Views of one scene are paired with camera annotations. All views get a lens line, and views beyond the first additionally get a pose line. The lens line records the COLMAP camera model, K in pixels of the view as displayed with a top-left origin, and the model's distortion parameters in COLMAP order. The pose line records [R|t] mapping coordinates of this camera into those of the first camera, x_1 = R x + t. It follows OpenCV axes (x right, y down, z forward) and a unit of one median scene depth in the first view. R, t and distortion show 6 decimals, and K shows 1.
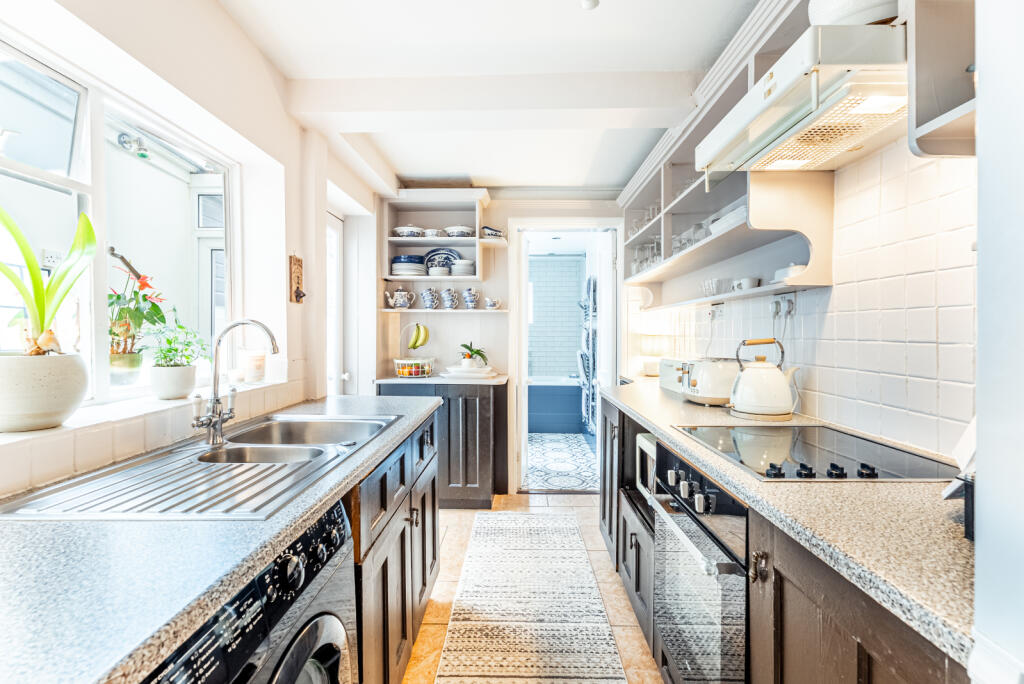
lens RADIAL K [[465.1, 0, 514.0], [0, 465.1, 335.7], [0, 0, 1]] dist [0.003142, -0.000032]
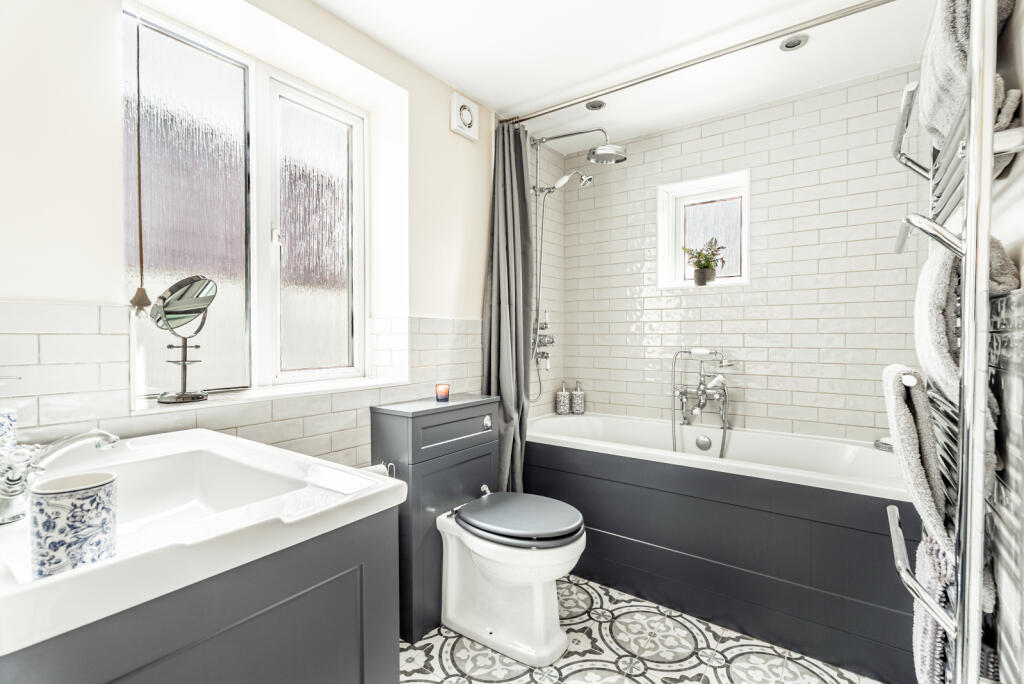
lens RADIAL K [[465.1, 0, 511.7], [0, 465.1, 342.0], [0, 0, 1]] dist [0.003142, -0.000032]
pose [[0.817202, 0.006878, -0.576310, 0.121741], [-0.005772, 0.999976, 0.003751, 0.022959], [0.576323, 0.000261, 0.817222, 0.743423]]
